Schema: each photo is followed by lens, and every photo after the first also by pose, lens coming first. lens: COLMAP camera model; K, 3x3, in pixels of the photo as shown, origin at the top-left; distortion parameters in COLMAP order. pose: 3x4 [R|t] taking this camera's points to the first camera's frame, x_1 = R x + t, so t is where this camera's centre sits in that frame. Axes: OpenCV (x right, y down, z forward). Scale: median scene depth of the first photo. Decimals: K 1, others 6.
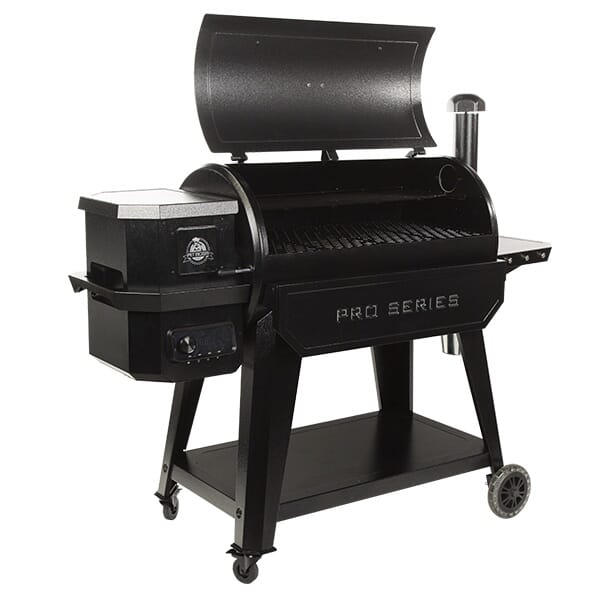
lens RADIAL K [[1035.1, 0, 300.0], [0, 1035.1, 300.0], [0, 0, 1]] dist [-0.003616, -0.037313]
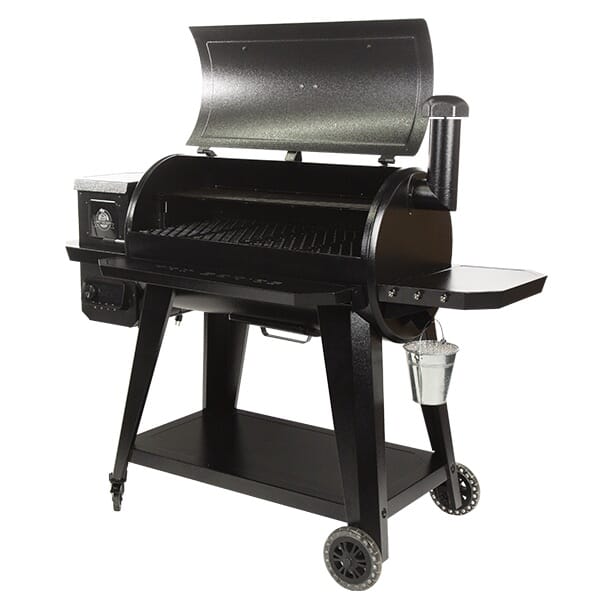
lens RADIAL K [[1016.2, 0, 300.0], [0, 1016.2, 300.0], [0, 0, 1]] dist [0.001896, 0.017902]
pose [[0.383808, 0.177033, -0.906284, 1.018061], [-0.188317, 0.975831, 0.110866, -0.121698], [0.904007, 0.128117, 0.407870, 0.661620]]
